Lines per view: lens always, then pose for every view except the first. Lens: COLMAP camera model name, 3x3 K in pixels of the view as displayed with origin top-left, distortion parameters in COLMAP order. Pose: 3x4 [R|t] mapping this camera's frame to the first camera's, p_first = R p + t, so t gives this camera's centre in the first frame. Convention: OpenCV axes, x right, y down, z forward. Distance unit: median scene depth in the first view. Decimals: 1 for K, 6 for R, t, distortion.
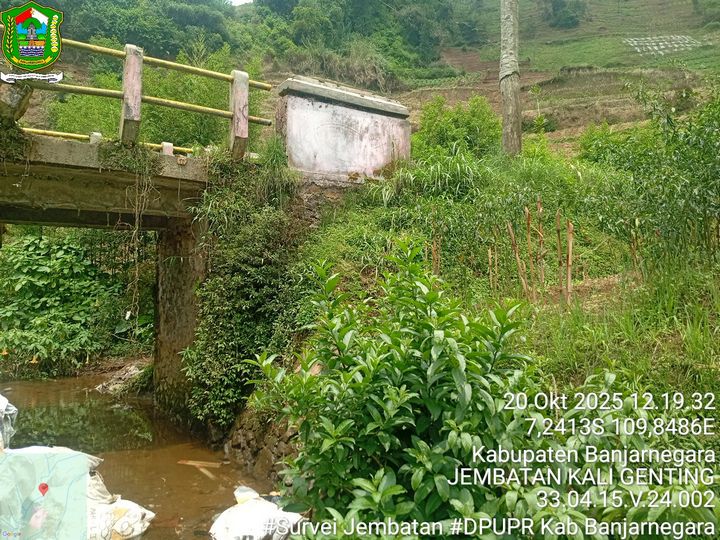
lens RADIAL K [[548.8, 0, 359.8], [0, 548.8, 268.8], [0, 0, 1]] dist [0.091770, -0.186518]
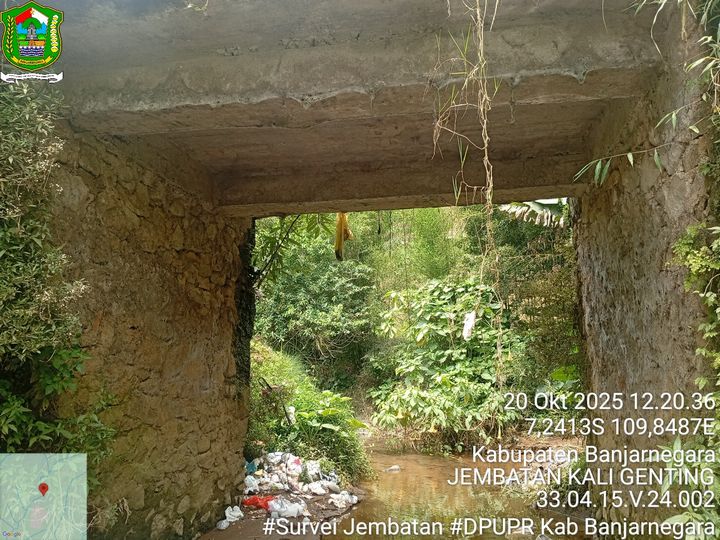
lens RADIAL K [[548.2, 0, 354.0], [0, 548.2, 269.0], [0, 0, 1]] dist [0.089215, -0.202222]
pose [[0.726492, -0.113017, -0.677817, -0.108624], [0.029736, 0.990629, -0.133302, 0.039594], [0.686531, 0.076687, 0.723045, 0.315140]]
